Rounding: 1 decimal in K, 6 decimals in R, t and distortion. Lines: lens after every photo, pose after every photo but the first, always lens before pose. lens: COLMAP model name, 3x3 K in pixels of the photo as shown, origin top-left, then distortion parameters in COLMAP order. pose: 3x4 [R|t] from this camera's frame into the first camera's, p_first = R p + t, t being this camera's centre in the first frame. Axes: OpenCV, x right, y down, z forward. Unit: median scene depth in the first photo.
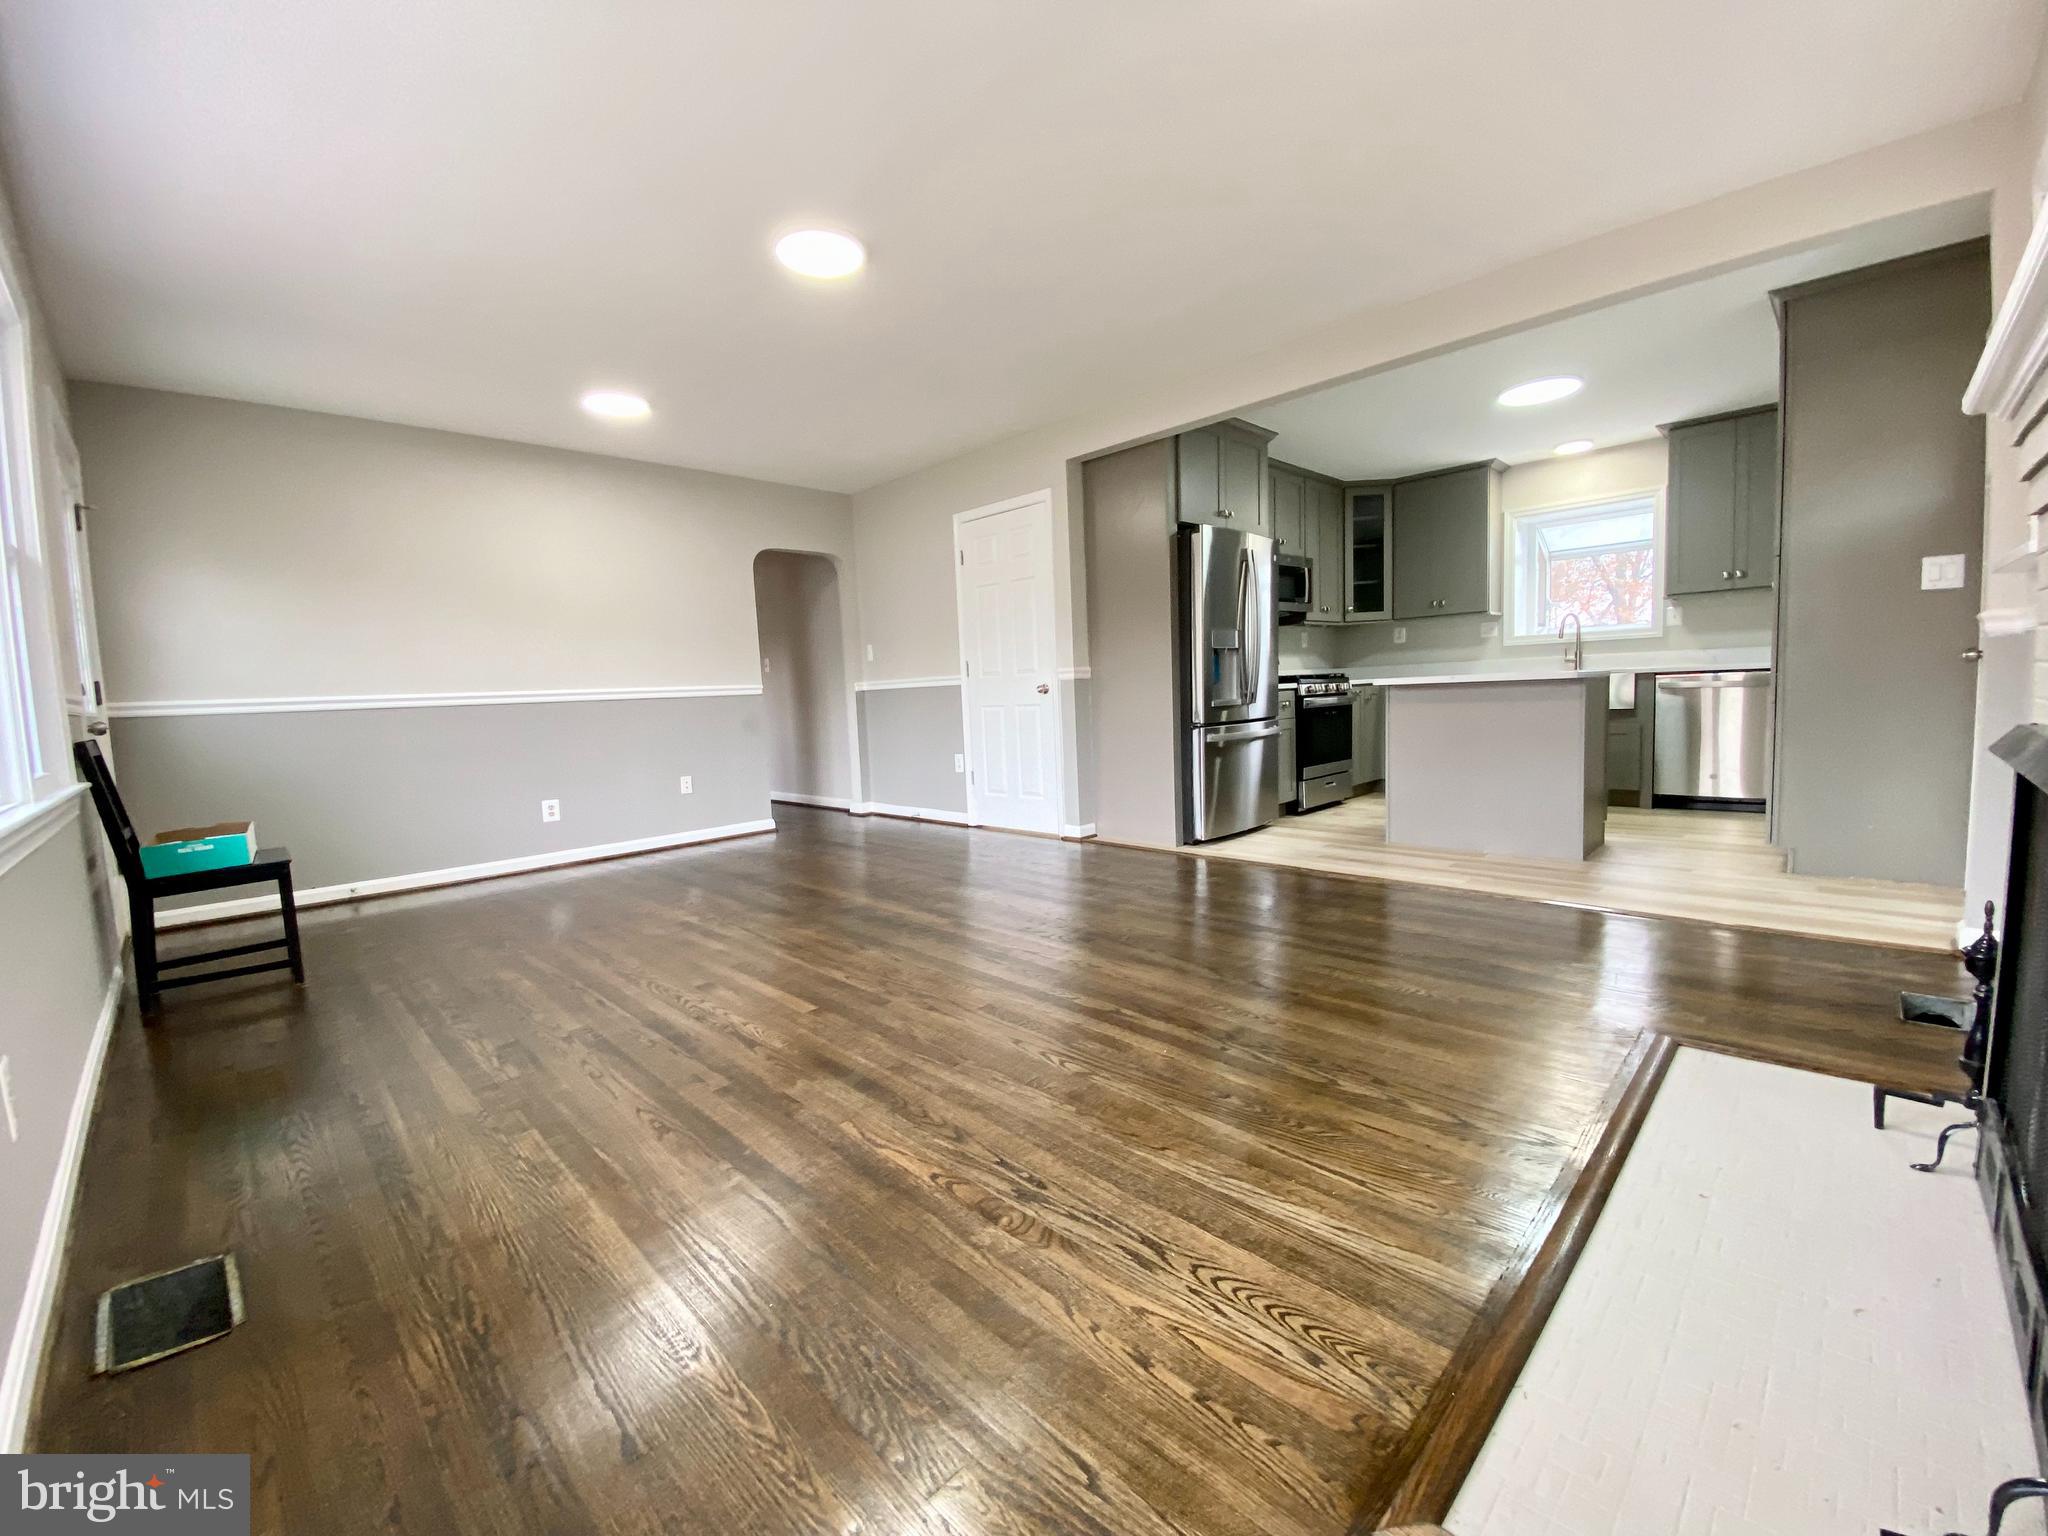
lens RADIAL K [[828.6, 0, 1020.7], [0, 828.6, 767.7], [0, 0, 1]] dist [0.000531, -0.015900]
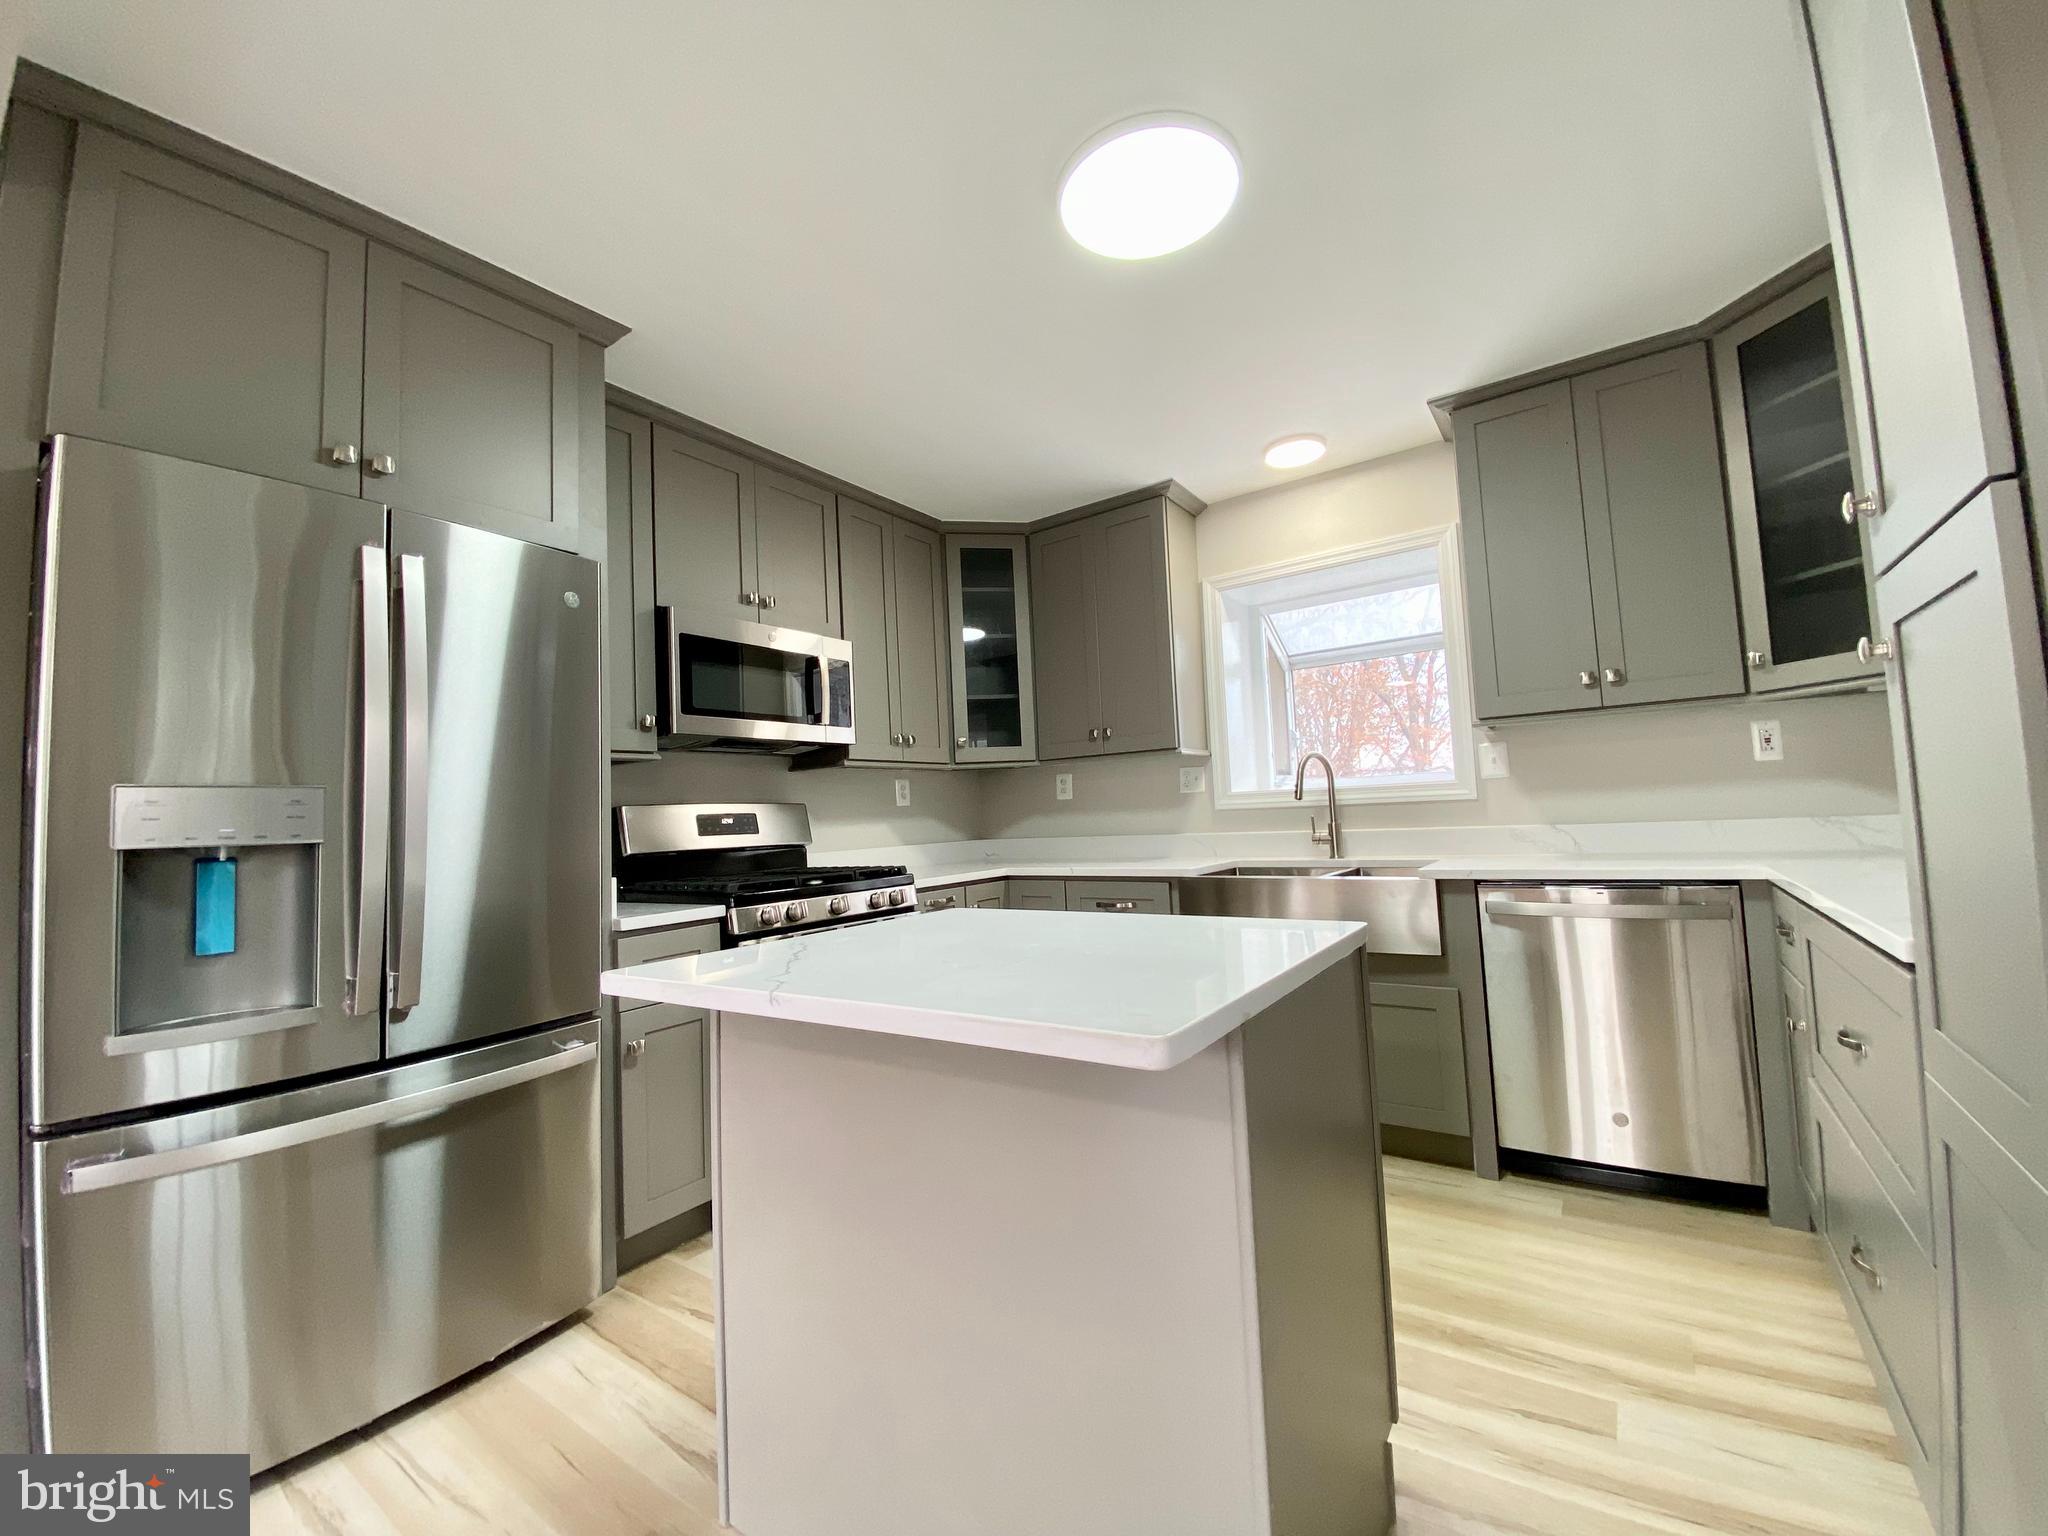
lens RADIAL K [[834.3, 0, 1022.2], [0, 834.3, 760.2], [0, 0, 1]] dist [0.029419, -0.023200]
pose [[0.983791, 0.013156, 0.178836, 0.401874], [0.017550, 0.985453, -0.169037, -0.098464], [-0.178458, 0.169436, 0.969249, 0.533144]]
